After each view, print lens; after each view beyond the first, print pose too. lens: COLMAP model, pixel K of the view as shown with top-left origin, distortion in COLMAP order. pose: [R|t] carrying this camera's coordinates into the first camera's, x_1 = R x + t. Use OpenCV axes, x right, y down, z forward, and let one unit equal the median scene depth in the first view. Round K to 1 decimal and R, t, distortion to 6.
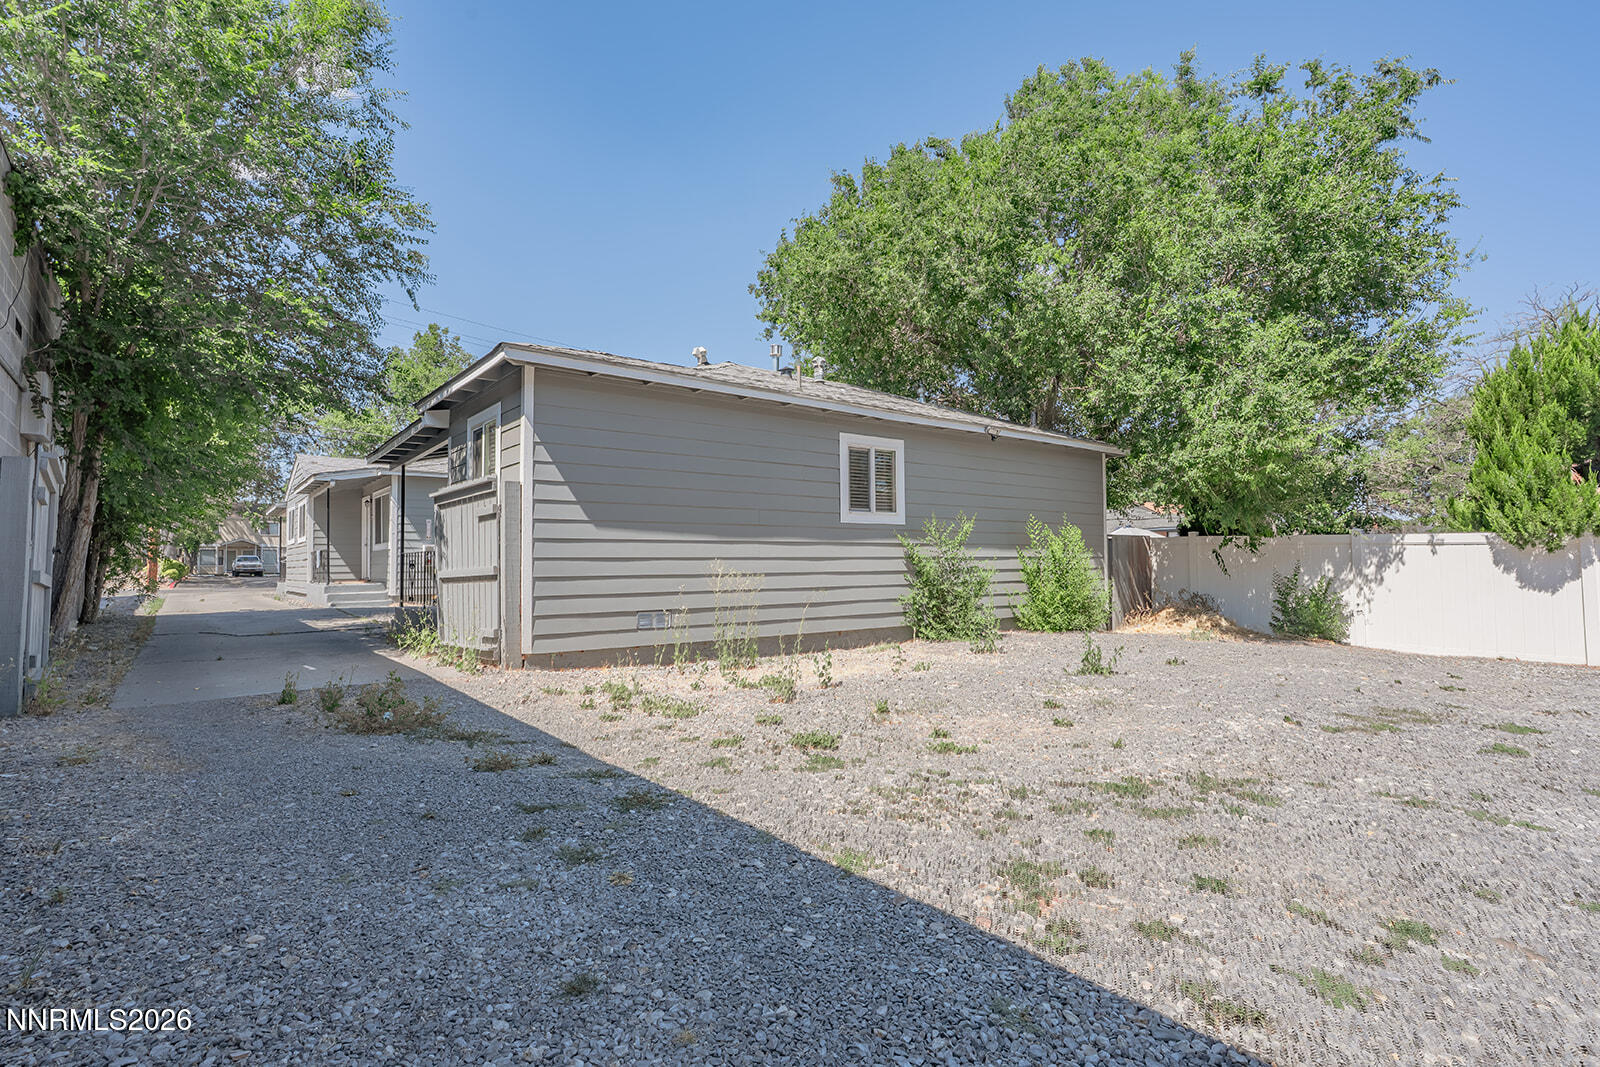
lens RADIAL K [[801.6, 0, 800.0], [0, 801.6, 533.5], [0, 0, 1]] dist [0.001896, 0.000170]
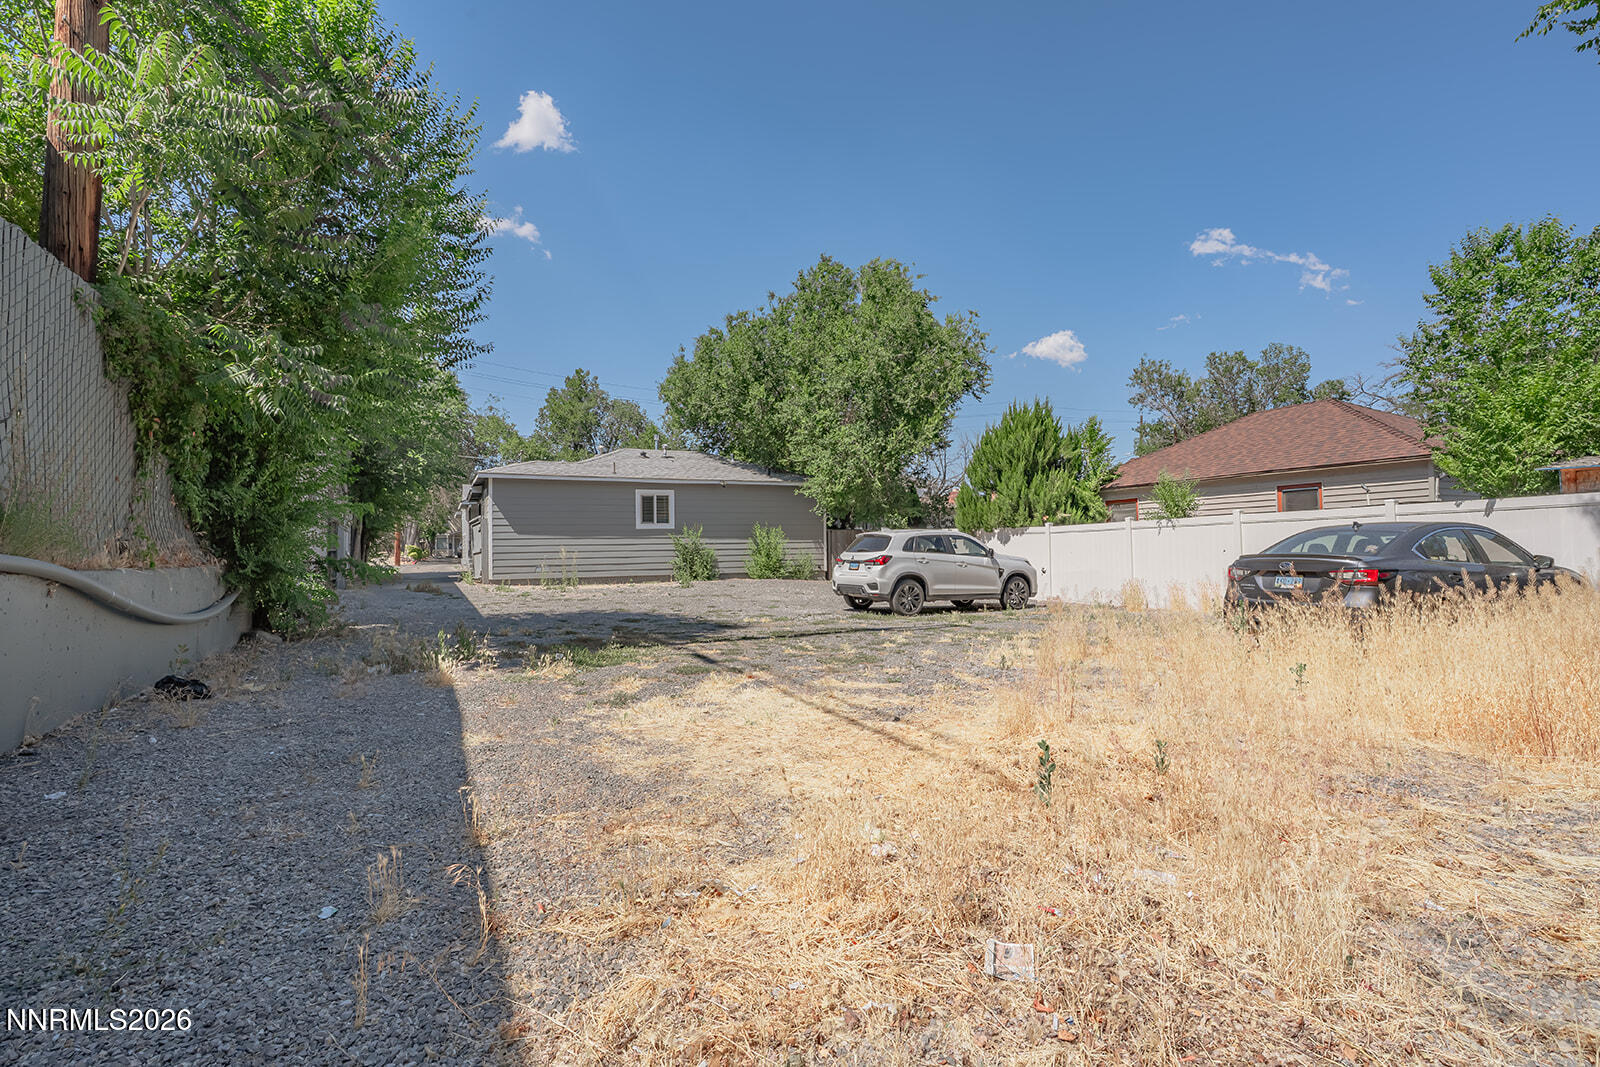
lens RADIAL K [[772.1, 0, 800.0], [0, 772.1, 533.5], [0, 0, 1]] dist [-0.042959, 0.028701]
pose [[0.977533, -0.011951, -0.210442, 0.925370], [0.017019, 0.999607, 0.022292, -0.039312], [0.210093, -0.025373, 0.977352, -1.008164]]
